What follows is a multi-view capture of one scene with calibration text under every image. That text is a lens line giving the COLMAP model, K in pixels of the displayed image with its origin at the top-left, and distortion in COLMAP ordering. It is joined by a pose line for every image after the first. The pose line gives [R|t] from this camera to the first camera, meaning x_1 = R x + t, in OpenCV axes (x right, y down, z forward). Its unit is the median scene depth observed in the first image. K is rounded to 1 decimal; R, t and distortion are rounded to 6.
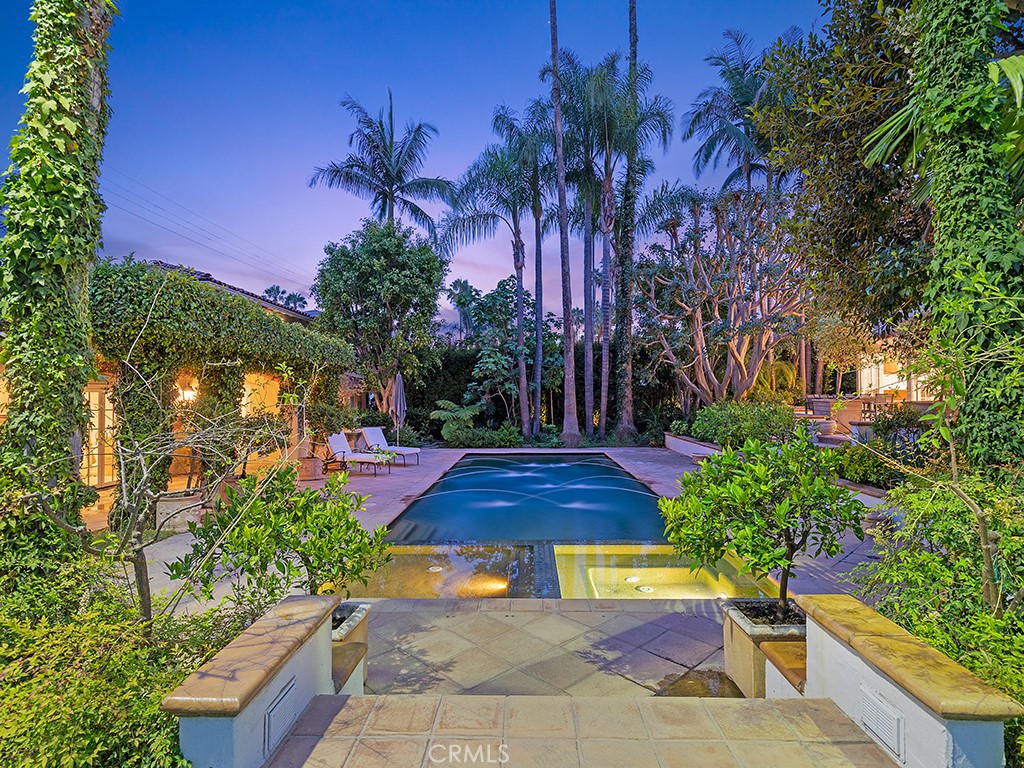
lens RADIAL K [[545.9, 0, 497.0], [0, 545.9, 406.9], [0, 0, 1]] dist [0.002176, 0.000444]
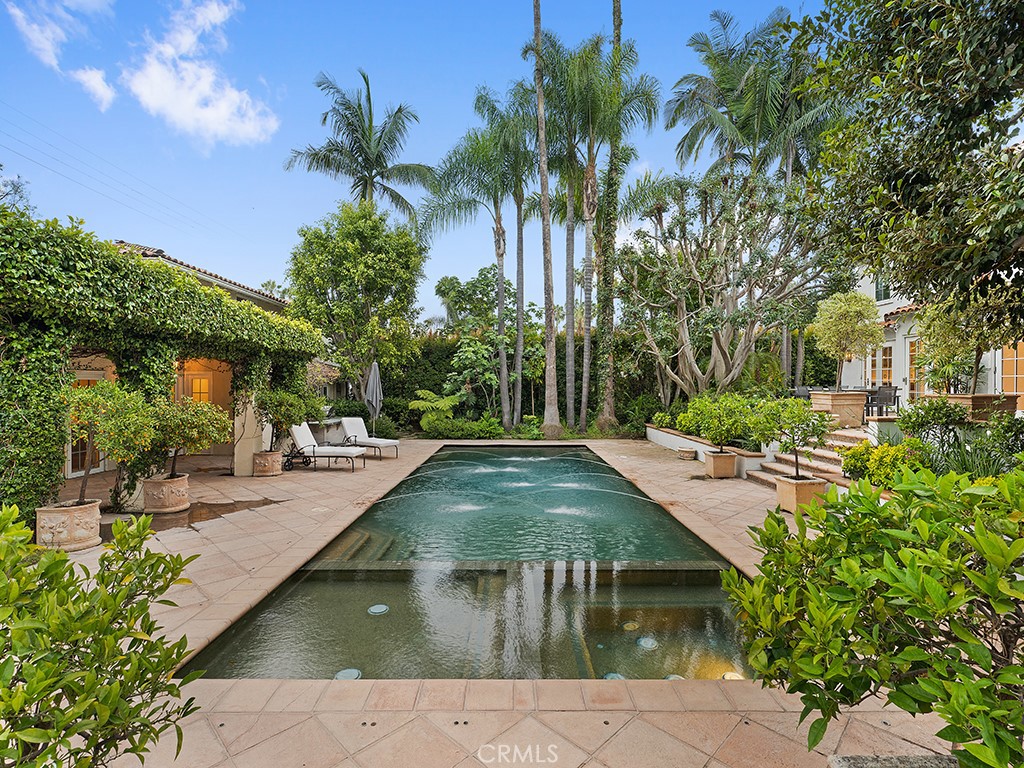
lens RADIAL K [[501.7, 0, 513.3], [0, 501.7, 384.4], [0, 0, 1]] dist [-0.002209, -0.000436]
pose [[0.998195, 0.008731, 0.059416, 0.013150], [-0.007176, 0.999627, -0.026350, 0.000247], [-0.059624, 0.025877, 0.997885, 0.111816]]
